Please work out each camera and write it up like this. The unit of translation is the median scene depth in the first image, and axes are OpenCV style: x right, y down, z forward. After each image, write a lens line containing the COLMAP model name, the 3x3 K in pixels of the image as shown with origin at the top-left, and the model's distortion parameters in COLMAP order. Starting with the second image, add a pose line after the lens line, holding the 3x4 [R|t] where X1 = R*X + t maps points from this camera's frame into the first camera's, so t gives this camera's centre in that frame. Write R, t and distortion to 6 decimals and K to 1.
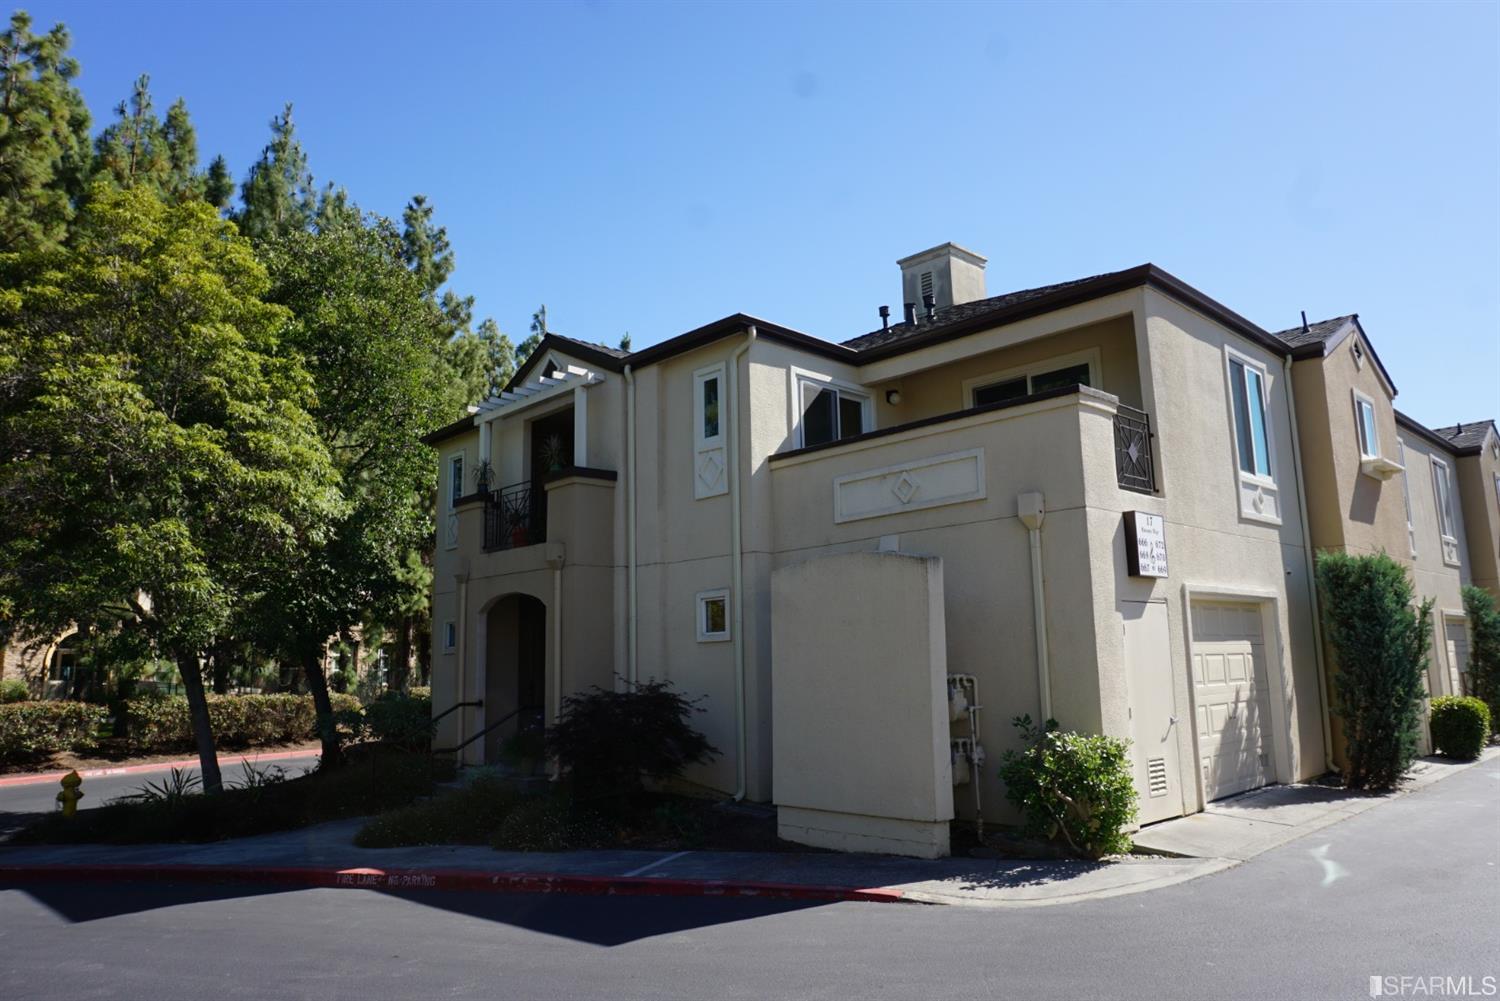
lens RADIAL K [[1042.5, 0, 750.0], [0, 1042.5, 500.5], [0, 0, 1]] dist [-0.007385, 0.000050]
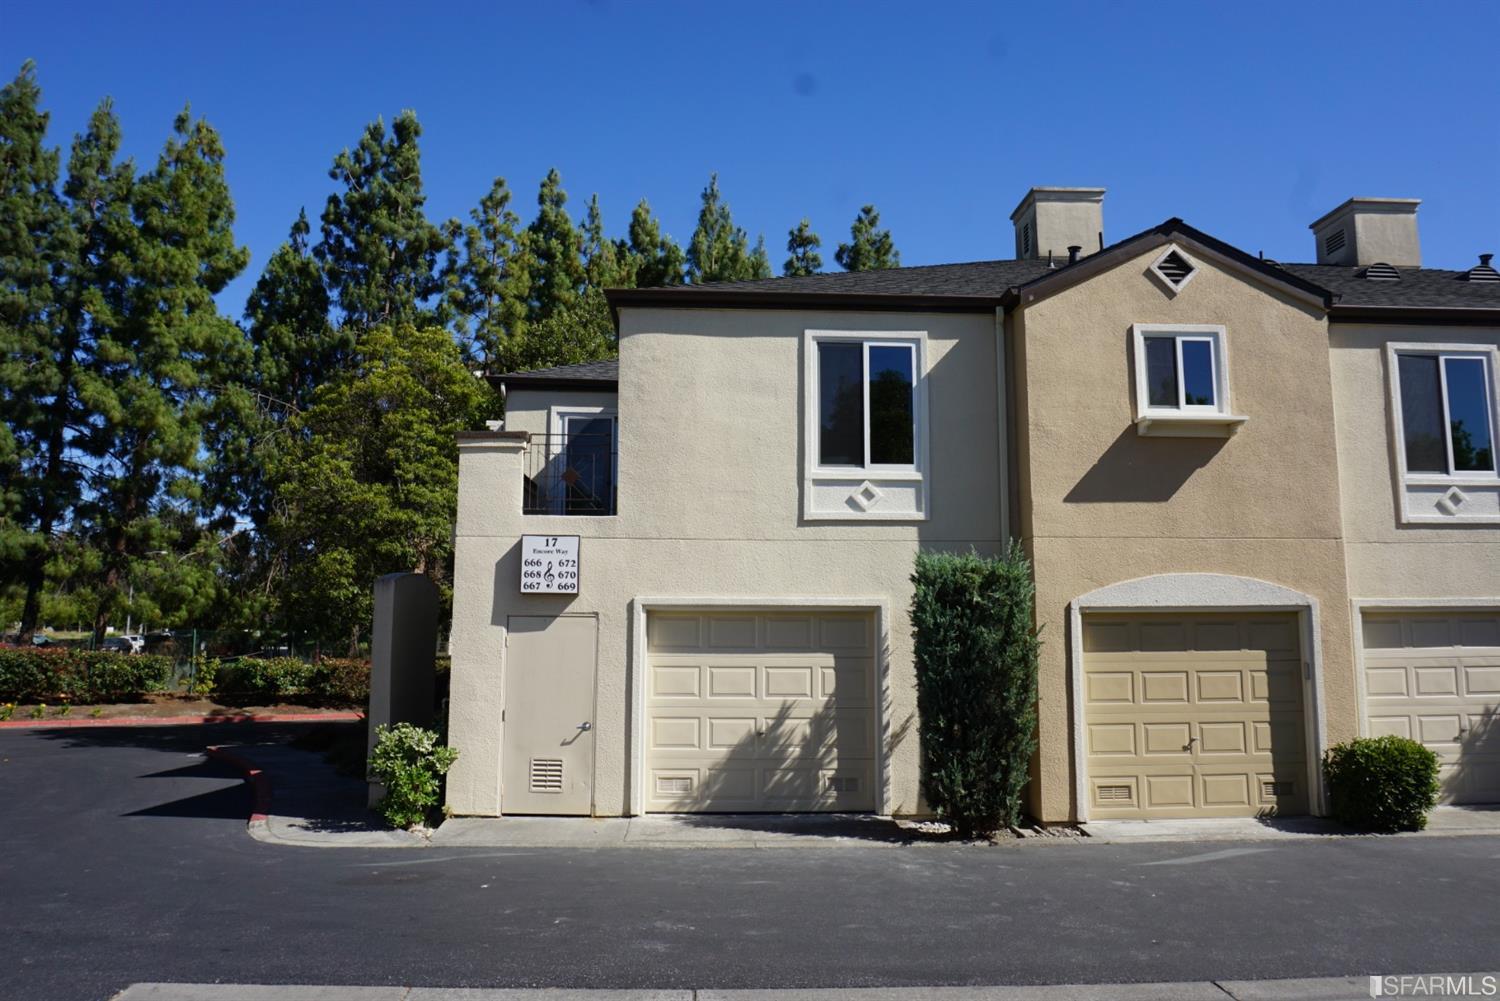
lens RADIAL K [[1042.5, 0, 750.0], [0, 1042.5, 500.5], [0, 0, 1]] dist [-0.007385, 0.000050]
pose [[0.714757, -0.053185, -0.697348, 1.013872], [0.086058, 0.996215, 0.012228, -0.015814], [0.694058, -0.068753, 0.716628, 0.285264]]
